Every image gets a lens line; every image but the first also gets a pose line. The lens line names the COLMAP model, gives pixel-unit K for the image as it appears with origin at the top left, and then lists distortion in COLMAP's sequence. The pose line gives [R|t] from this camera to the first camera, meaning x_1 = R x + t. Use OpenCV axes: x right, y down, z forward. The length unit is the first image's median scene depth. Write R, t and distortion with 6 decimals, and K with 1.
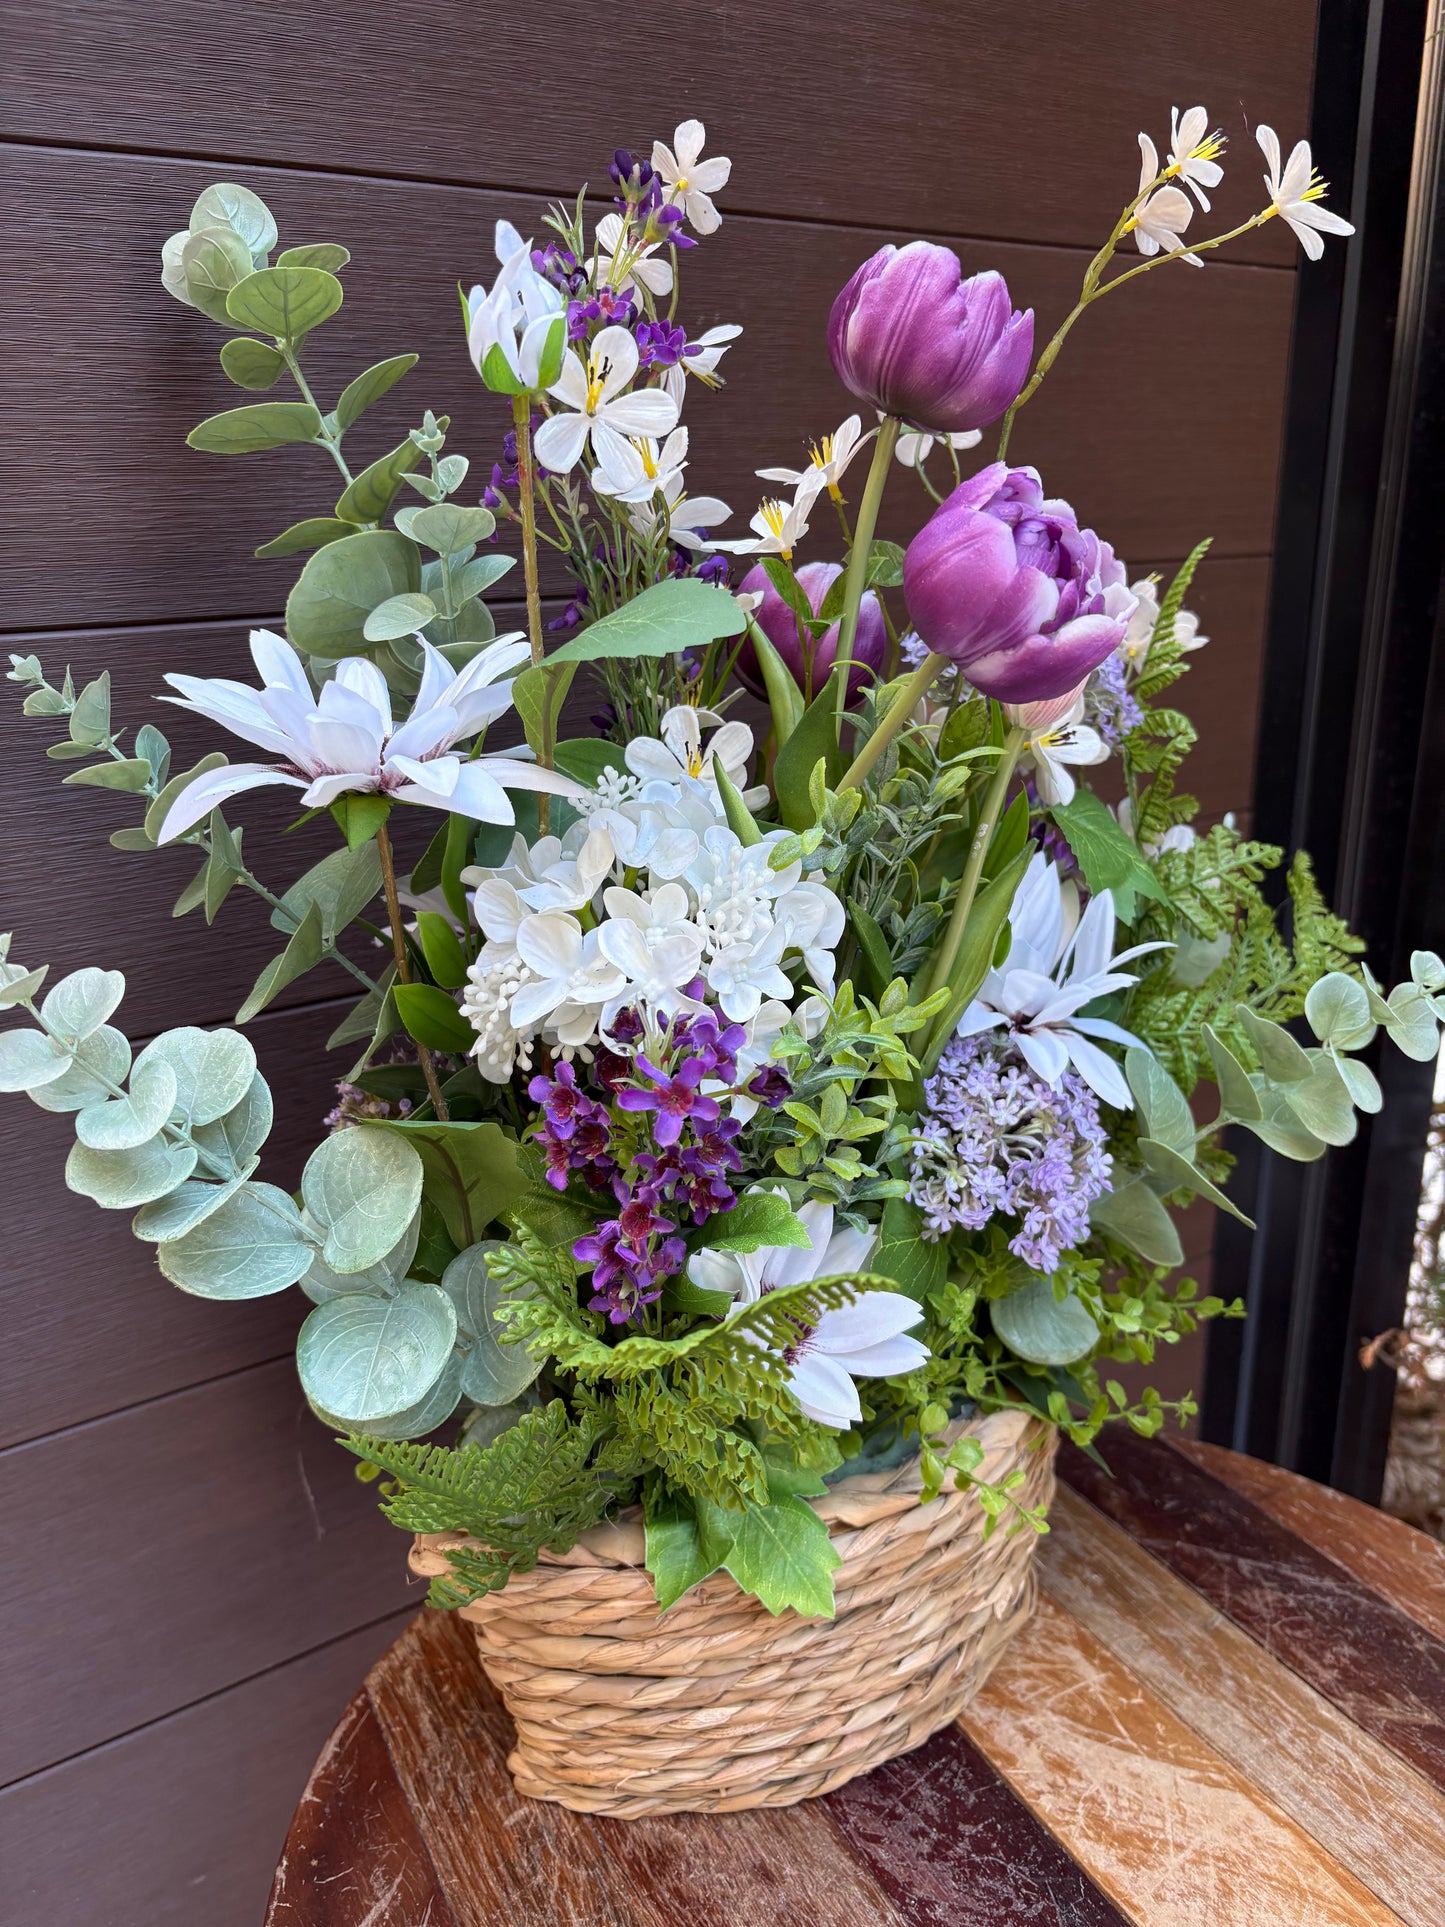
lens RADIAL K [[1442.2, 0, 709.2], [0, 1442.2, 959.8], [0, 0, 1]] dist [0.055391, -0.076924]
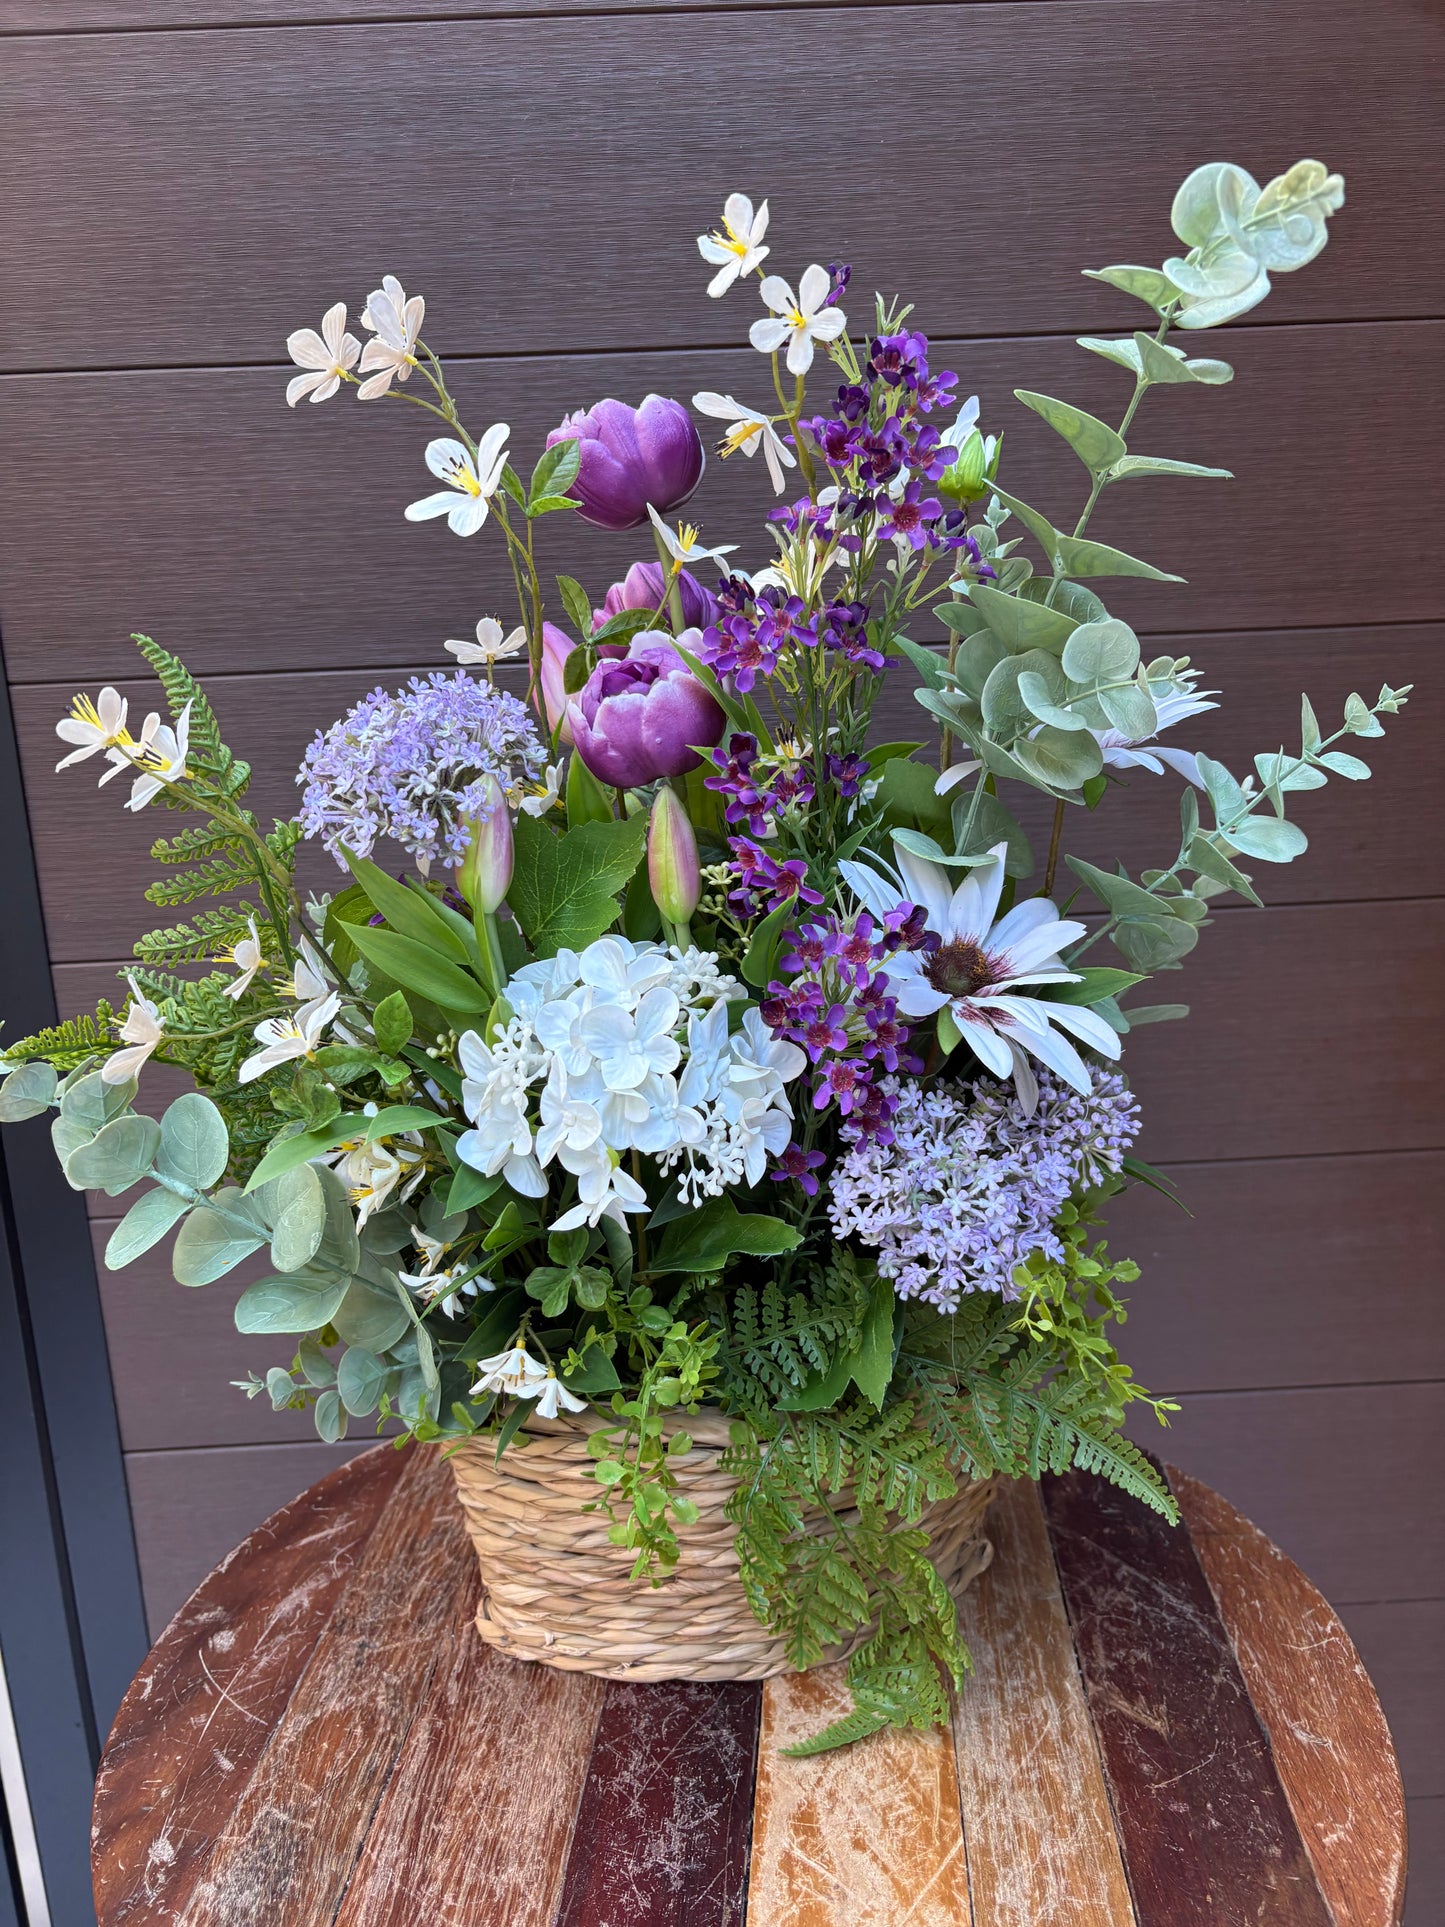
lens RADIAL K [[1430.9, 0, 722.1], [0, 1430.9, 968.7], [0, 0, 1]] dist [0.007833, 0.004939]
pose [[0.852049, 0.117290, -0.510152, 0.750779], [-0.136677, 0.990616, -0.000521, 0.033289], [0.505303, 0.070170, 0.860084, -0.082334]]
